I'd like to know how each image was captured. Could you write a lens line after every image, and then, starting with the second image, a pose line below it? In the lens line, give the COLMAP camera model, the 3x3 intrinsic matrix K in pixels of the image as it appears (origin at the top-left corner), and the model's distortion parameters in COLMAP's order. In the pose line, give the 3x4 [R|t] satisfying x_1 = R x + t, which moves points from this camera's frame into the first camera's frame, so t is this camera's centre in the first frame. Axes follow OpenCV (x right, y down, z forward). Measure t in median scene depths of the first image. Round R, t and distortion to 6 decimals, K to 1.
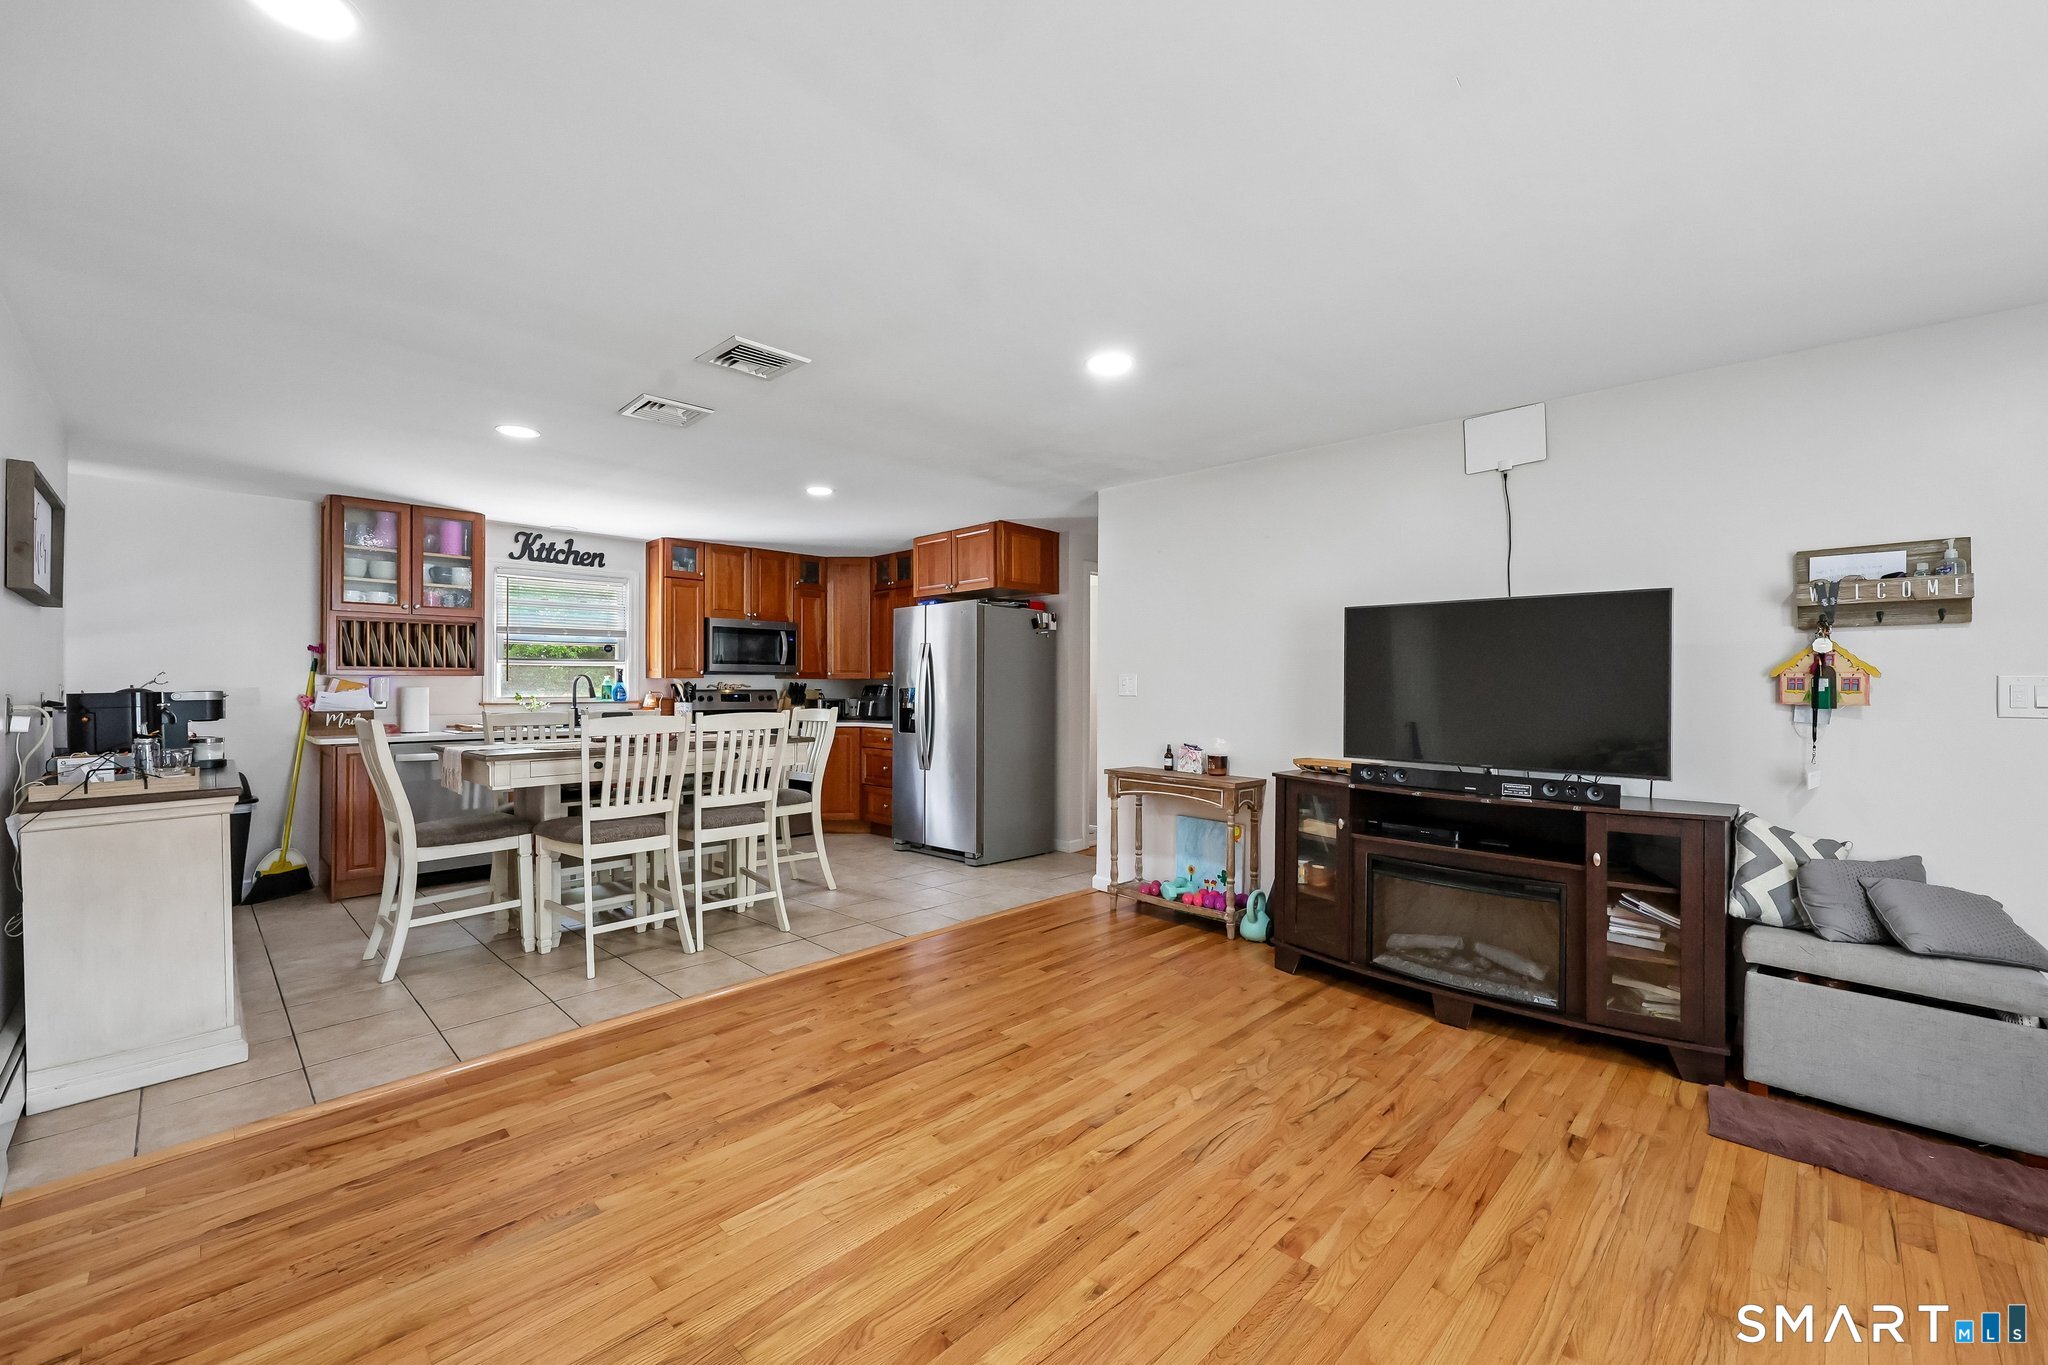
lens RADIAL K [[831.6, 0, 1037.5], [0, 831.6, 681.4], [0, 0, 1]] dist [0.000285, -0.000013]
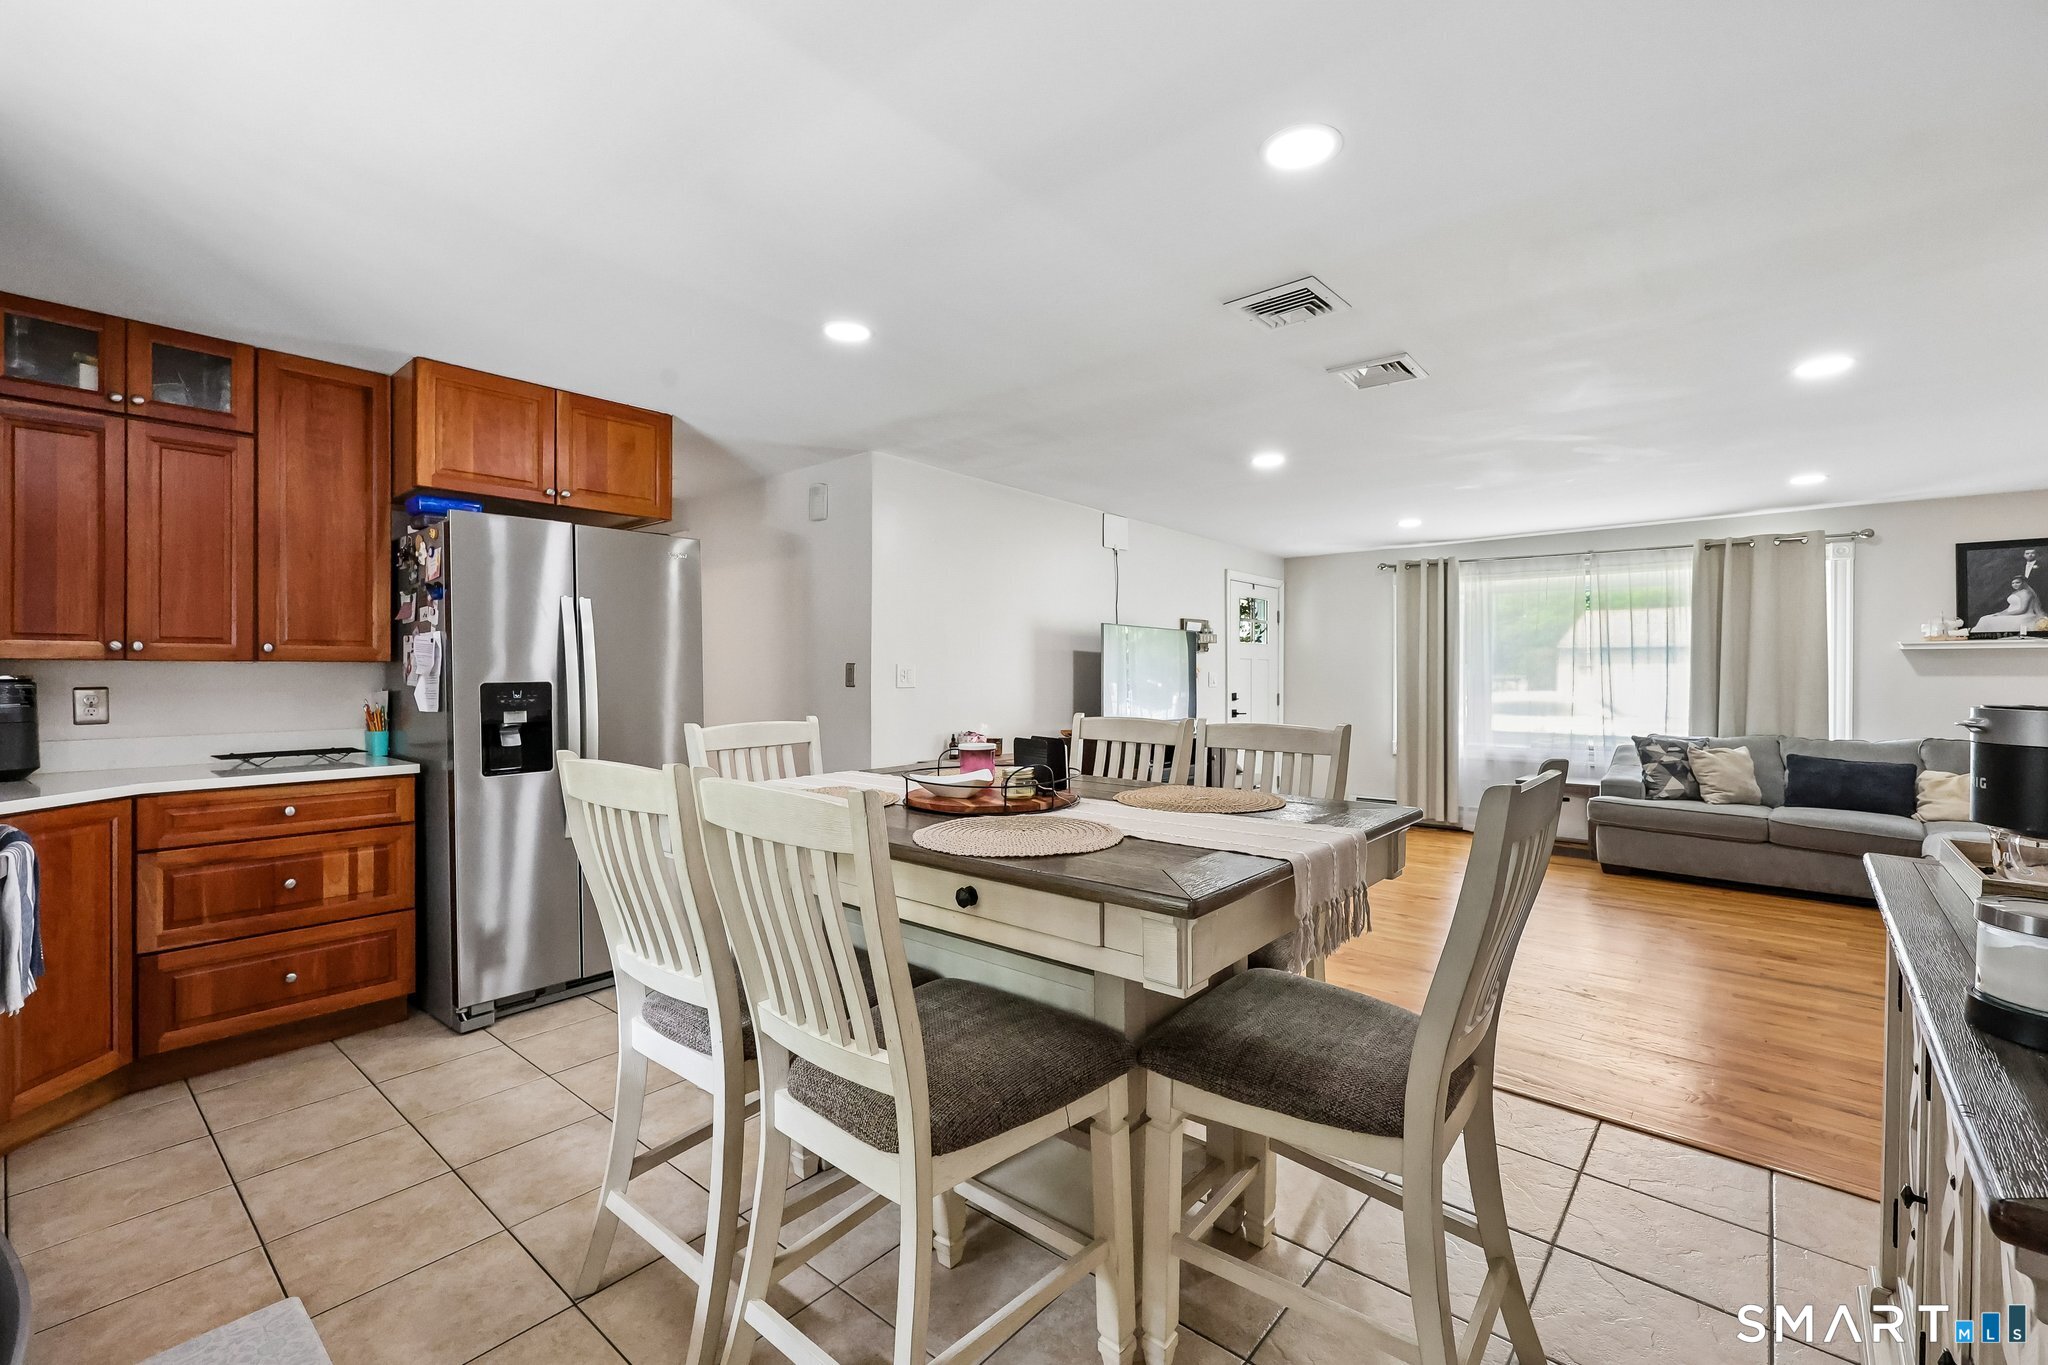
lens RADIAL K [[871.2, 0, 1030.4], [0, 871.2, 674.3], [0, 0, 1]] dist [0.001029, 0.000139]
pose [[-0.065438, -0.001812, 0.997855, -0.780443], [-0.006523, 0.999978, 0.001388, 0.000280], [-0.997835, -0.006419, -0.065448, 0.831313]]
